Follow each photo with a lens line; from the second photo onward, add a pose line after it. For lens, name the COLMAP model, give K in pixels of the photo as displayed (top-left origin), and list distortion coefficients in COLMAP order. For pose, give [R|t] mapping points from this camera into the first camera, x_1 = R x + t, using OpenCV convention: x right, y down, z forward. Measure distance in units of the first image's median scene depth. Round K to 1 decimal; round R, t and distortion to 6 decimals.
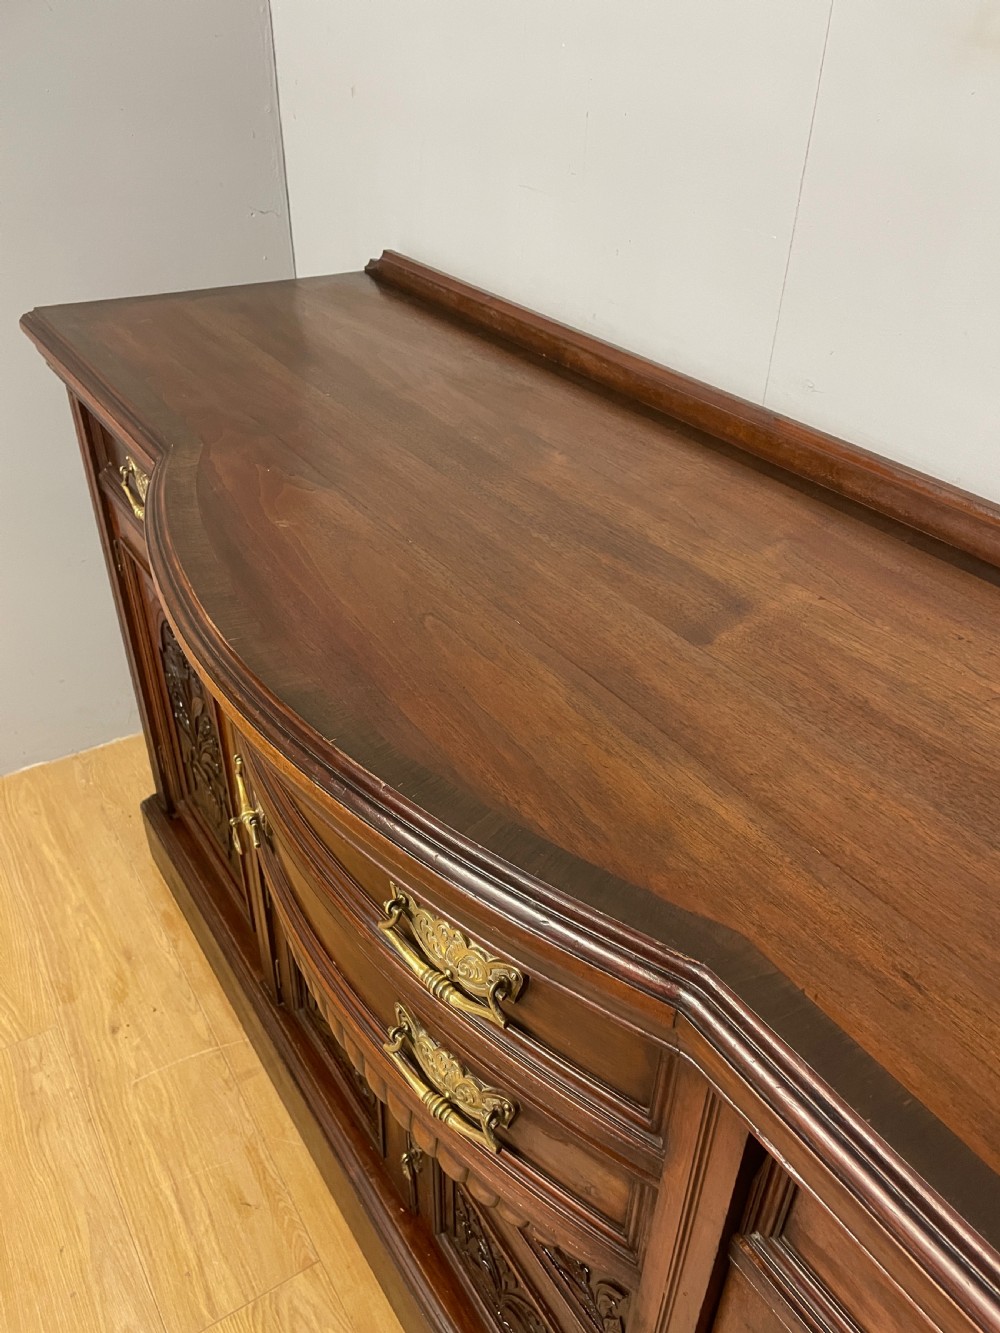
lens RADIAL K [[1014.1, 0, 507.0], [0, 1014.1, 673.6], [0, 0, 1]] dist [0.086008, -0.112753]
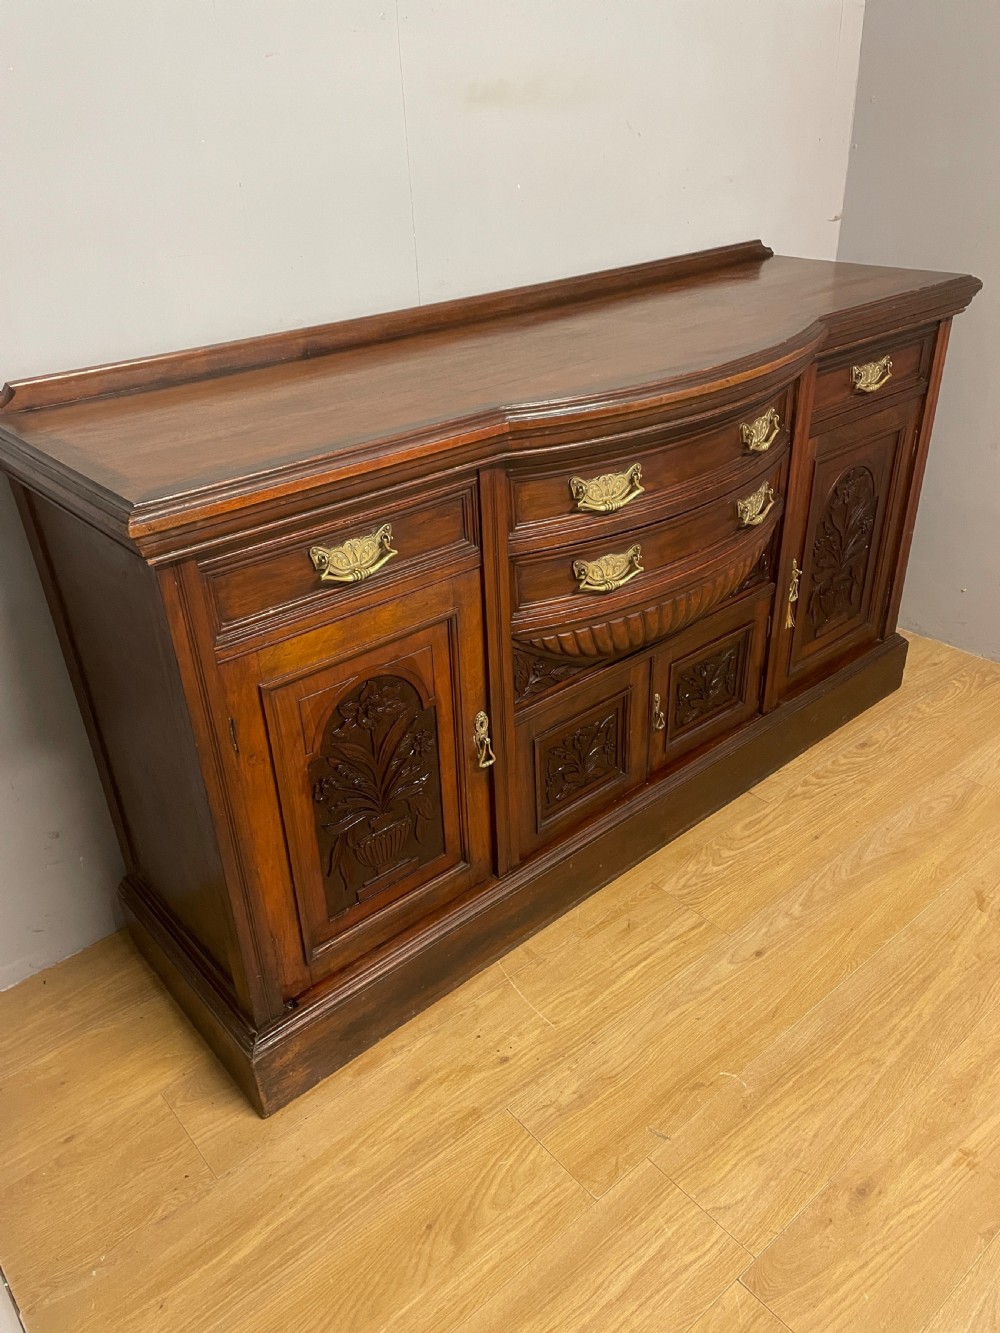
lens RADIAL K [[1014.1, 0, 496.8], [0, 1014.1, 663.3], [0, 0, 1]] dist [0.086008, -0.112753]
pose [[-0.123912, -0.509666, 0.851403, -1.217450], [0.588681, 0.652959, 0.476550, -0.476102], [-0.798812, 0.560255, 0.219121, 0.638138]]
